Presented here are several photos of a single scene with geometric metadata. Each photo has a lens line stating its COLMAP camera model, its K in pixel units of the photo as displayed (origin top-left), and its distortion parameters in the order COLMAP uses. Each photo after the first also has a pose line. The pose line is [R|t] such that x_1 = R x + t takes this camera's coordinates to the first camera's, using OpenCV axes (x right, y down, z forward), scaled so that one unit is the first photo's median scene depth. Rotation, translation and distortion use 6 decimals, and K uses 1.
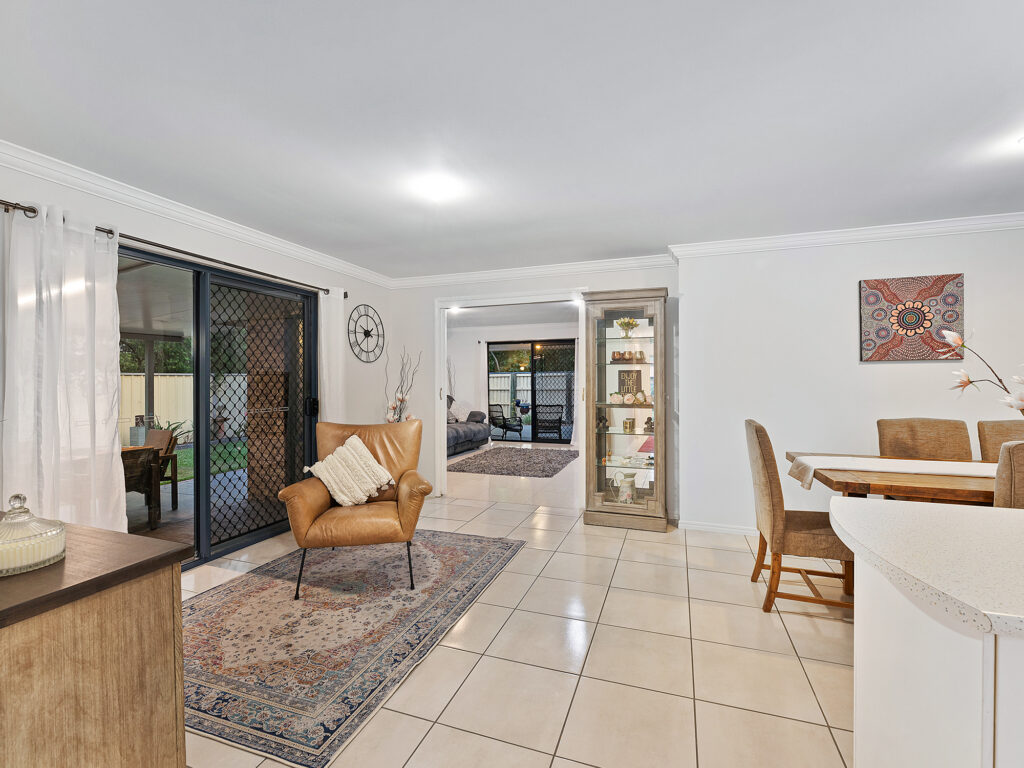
lens RADIAL K [[464.4, 0, 507.4], [0, 464.4, 383.7], [0, 0, 1]] dist [-0.004794, 0.000265]
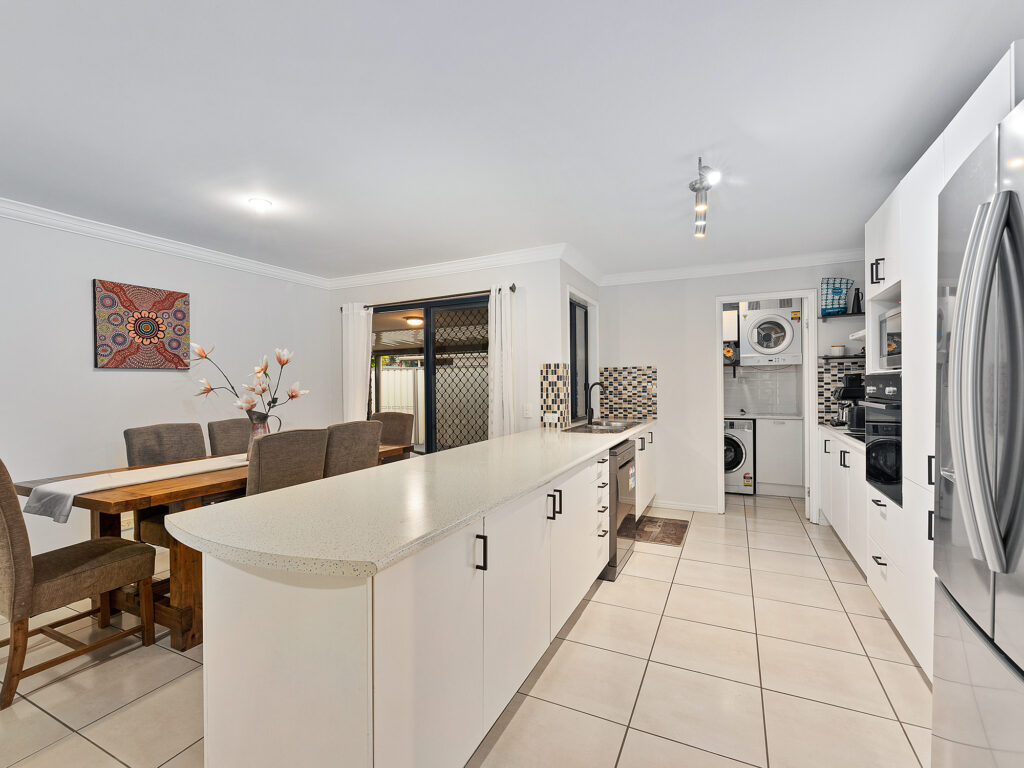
lens RADIAL K [[464.4, 0, 507.2], [0, 464.4, 385.5], [0, 0, 1]] dist [-0.004794, 0.000265]
pose [[0.105493, -0.002099, 0.994418, -0.062036], [0.015680, 0.999877, 0.000447, -0.001223], [-0.994296, 0.015545, 0.105513, 0.106483]]
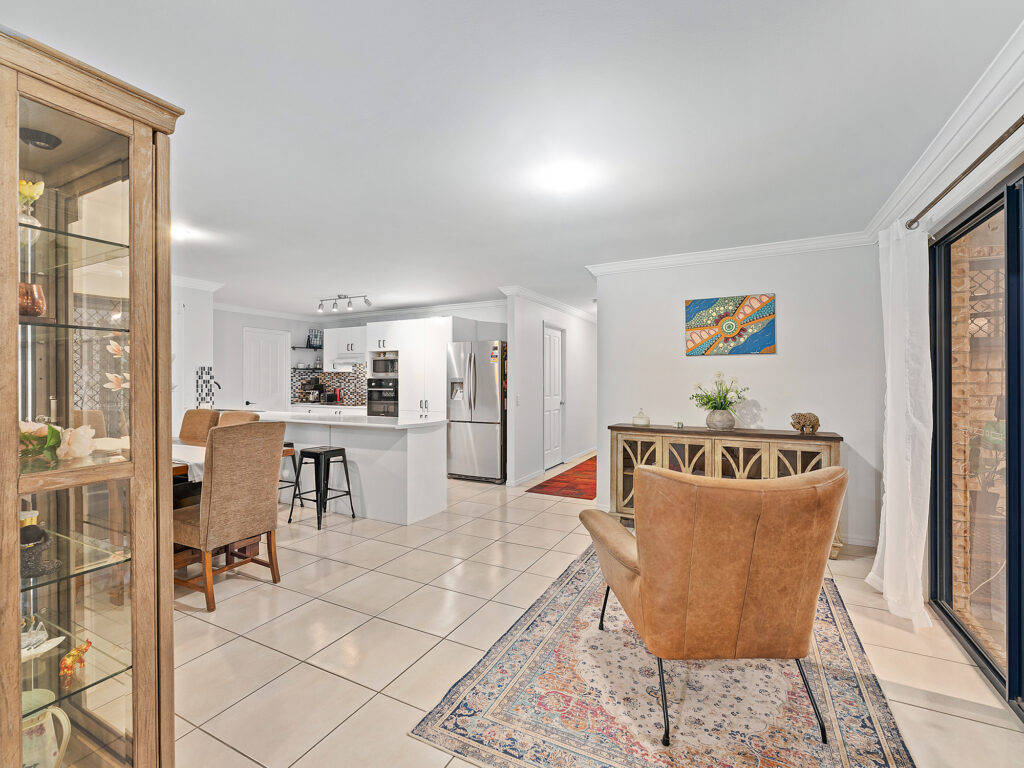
lens RADIAL K [[464.4, 0, 504.9], [0, 464.4, 381.5], [0, 0, 1]] dist [-0.004794, 0.000265]
pose [[-0.990409, 0.004237, 0.138101, -0.120455], [0.005568, 0.999942, 0.009250, -0.012186], [-0.138054, 0.009930, -0.990375, 1.490554]]
